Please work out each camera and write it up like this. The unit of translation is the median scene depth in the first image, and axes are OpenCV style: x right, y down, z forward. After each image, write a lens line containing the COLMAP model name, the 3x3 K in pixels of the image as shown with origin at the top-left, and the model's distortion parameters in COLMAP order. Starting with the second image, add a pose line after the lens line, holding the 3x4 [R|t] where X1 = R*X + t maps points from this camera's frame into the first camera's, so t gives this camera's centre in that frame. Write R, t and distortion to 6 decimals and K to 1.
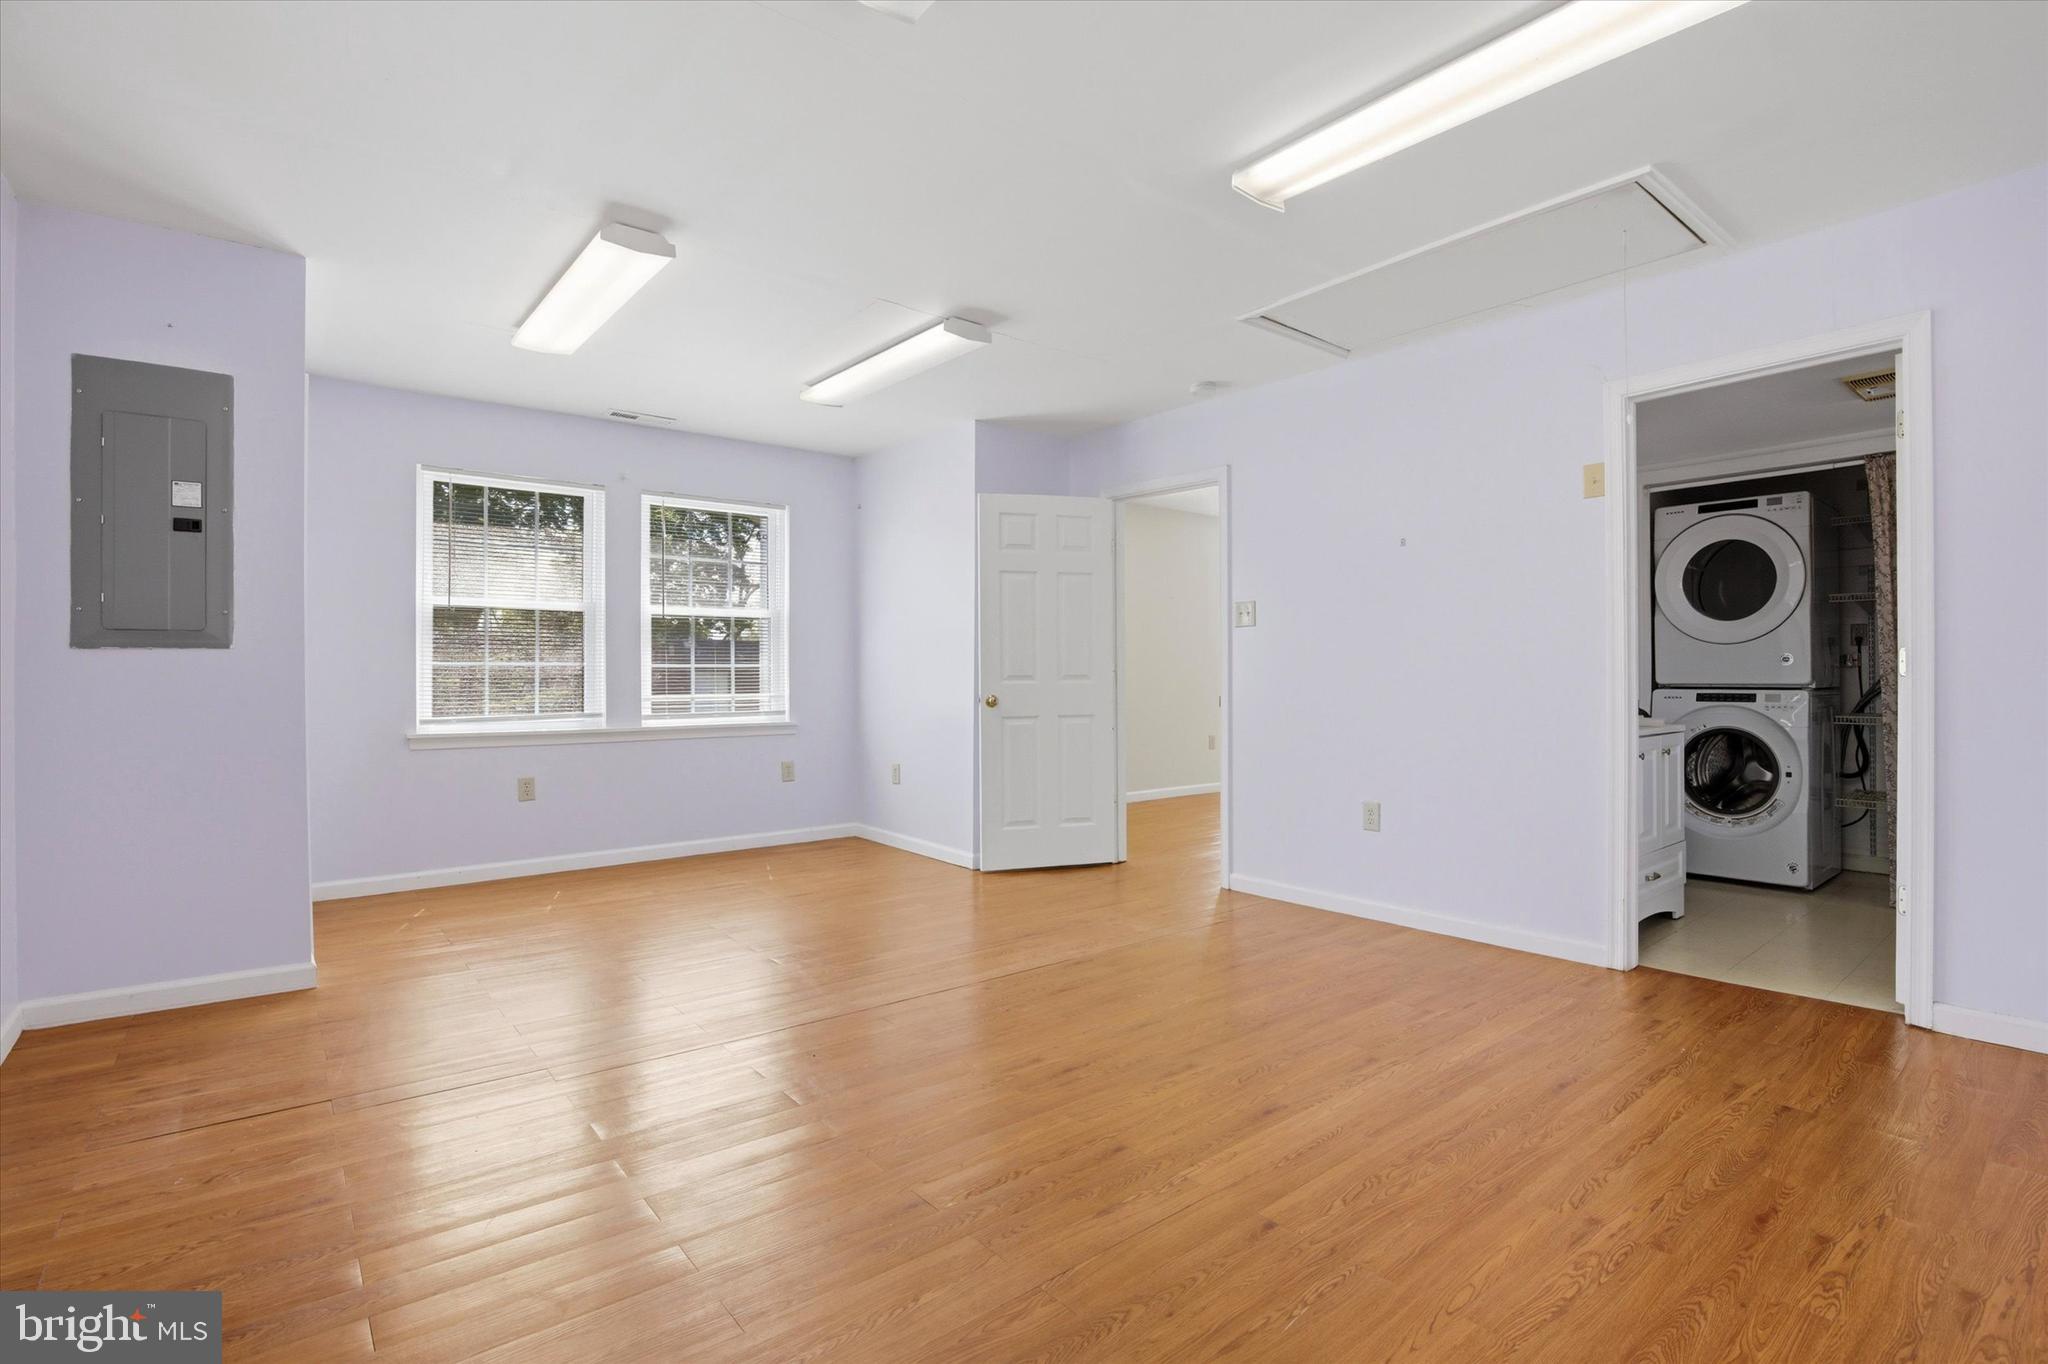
lens RADIAL K [[985.9, 0, 1023.4], [0, 985.9, 679.8], [0, 0, 1]] dist [-0.030248, 0.005122]
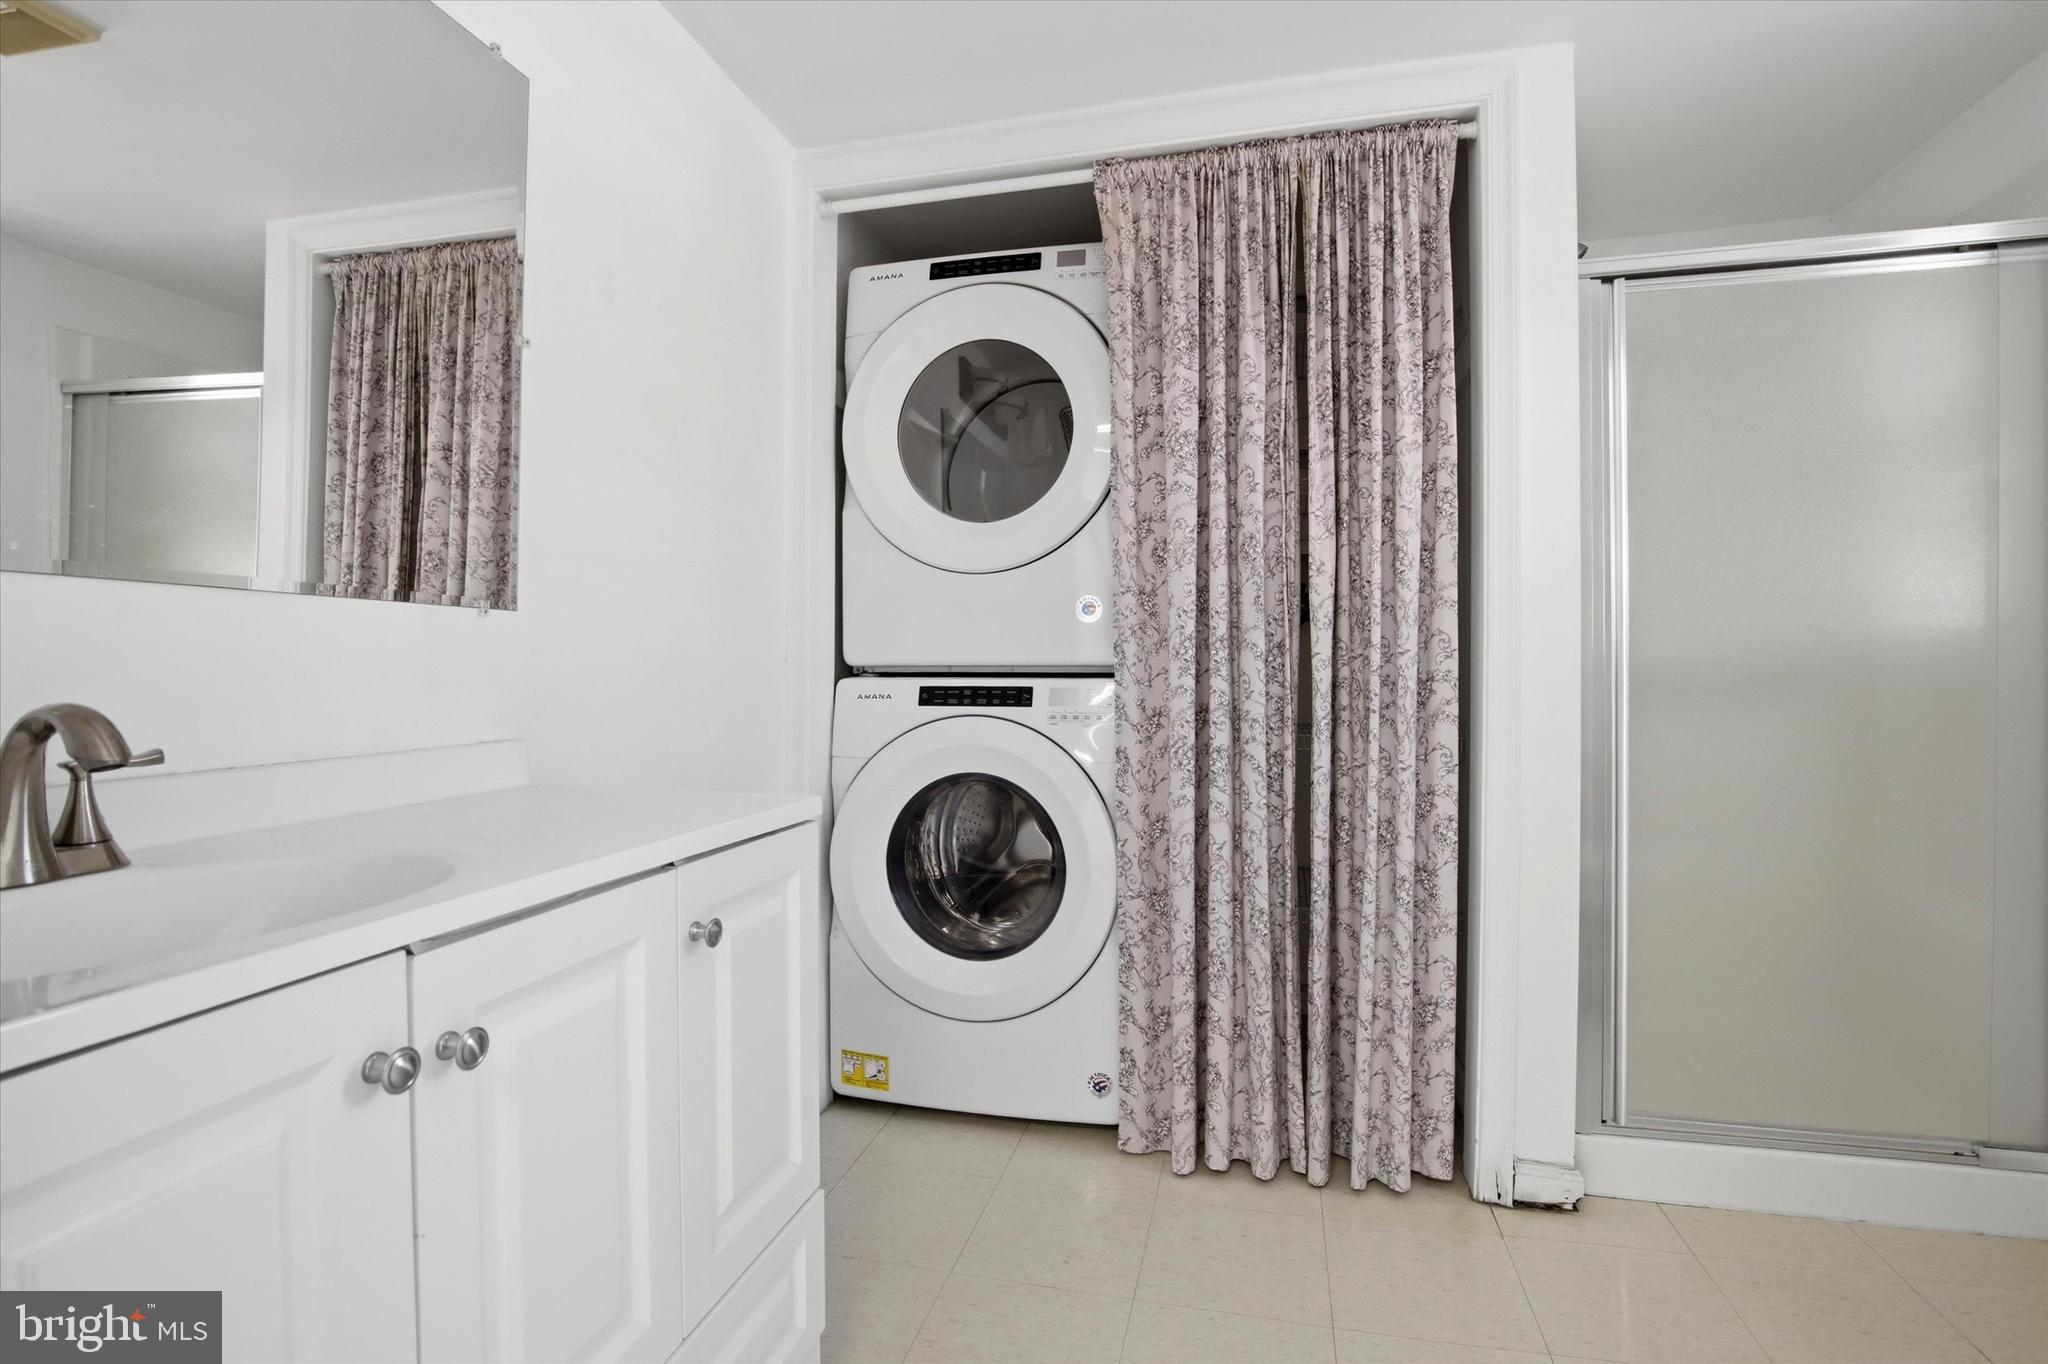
lens RADIAL K [[985.9, 0, 1026.5], [0, 985.9, 676.4], [0, 0, 1]] dist [-0.030248, 0.005122]
pose [[0.809050, 0.009942, 0.587655, 0.468758], [-0.008080, 0.999951, -0.005793, 0.011298], [-0.587684, -0.000061, 0.809091, 0.613004]]
